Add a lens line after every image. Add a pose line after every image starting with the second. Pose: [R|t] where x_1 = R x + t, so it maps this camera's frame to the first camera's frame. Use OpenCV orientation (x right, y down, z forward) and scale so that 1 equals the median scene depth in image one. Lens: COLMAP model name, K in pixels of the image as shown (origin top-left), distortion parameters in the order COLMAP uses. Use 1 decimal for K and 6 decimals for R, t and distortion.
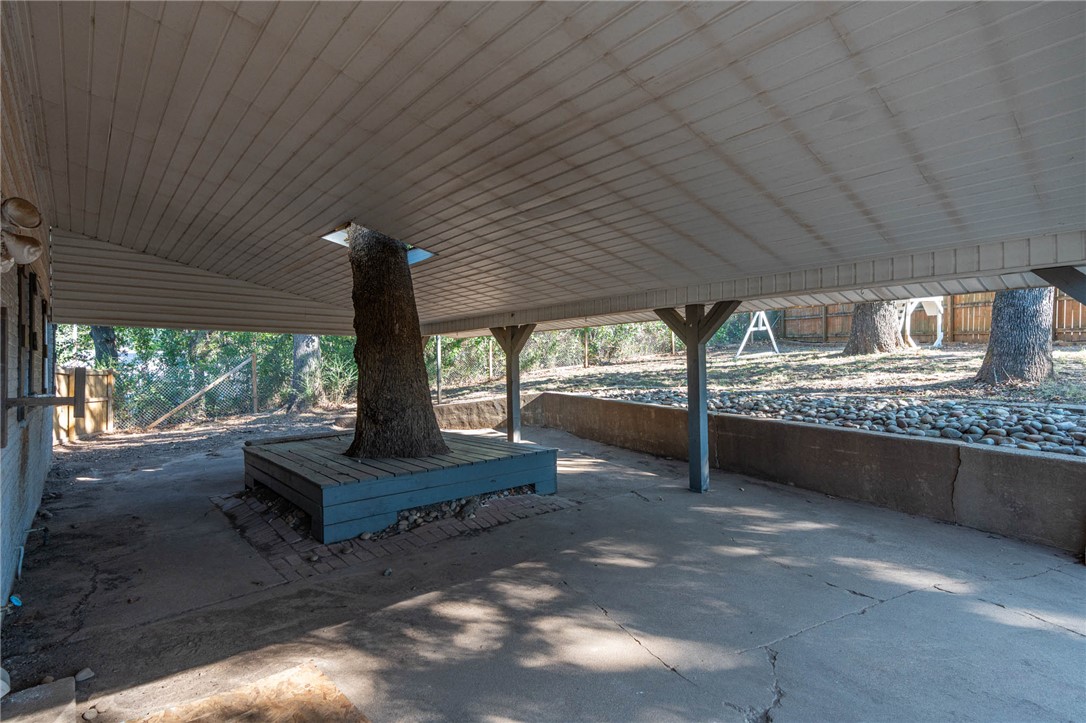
lens RADIAL K [[552.1, 0, 543.0], [0, 552.1, 361.5], [0, 0, 1]] dist [0.002831, 0.001145]
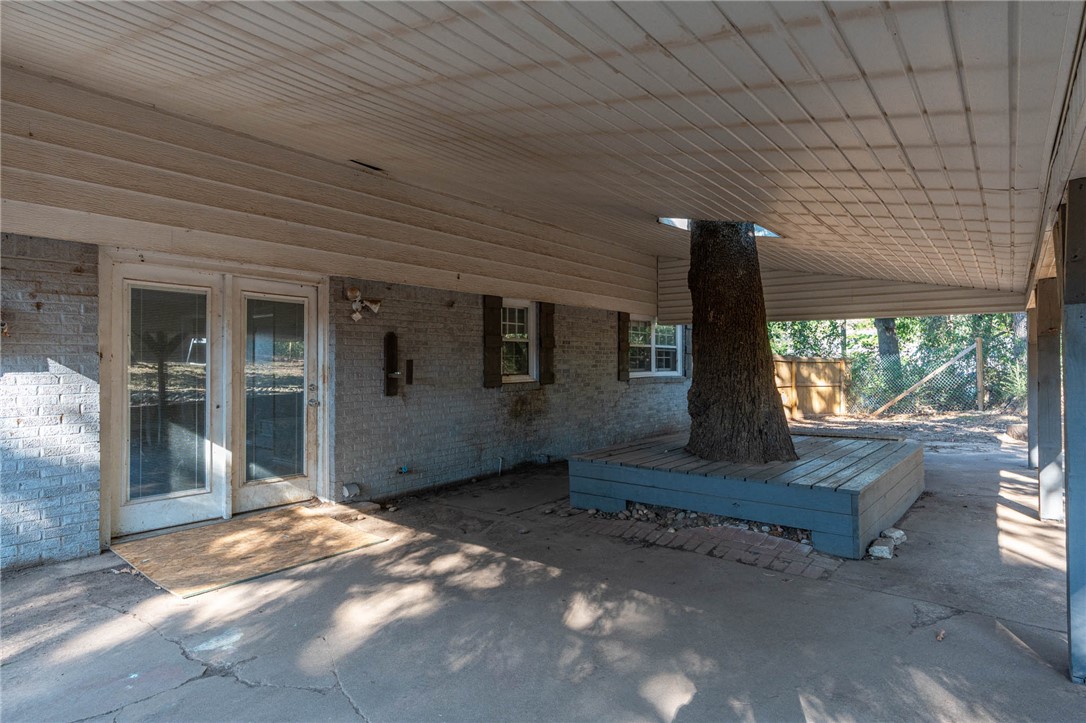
lens RADIAL K [[584.8, 0, 543.0], [0, 584.8, 361.5], [0, 0, 1]] dist [-0.004274, -0.000125]
pose [[0.171725, 0.017328, -0.984992, 0.887357], [0.007167, 0.999797, 0.018838, -0.009791], [0.985119, -0.010294, 0.171566, 0.759139]]
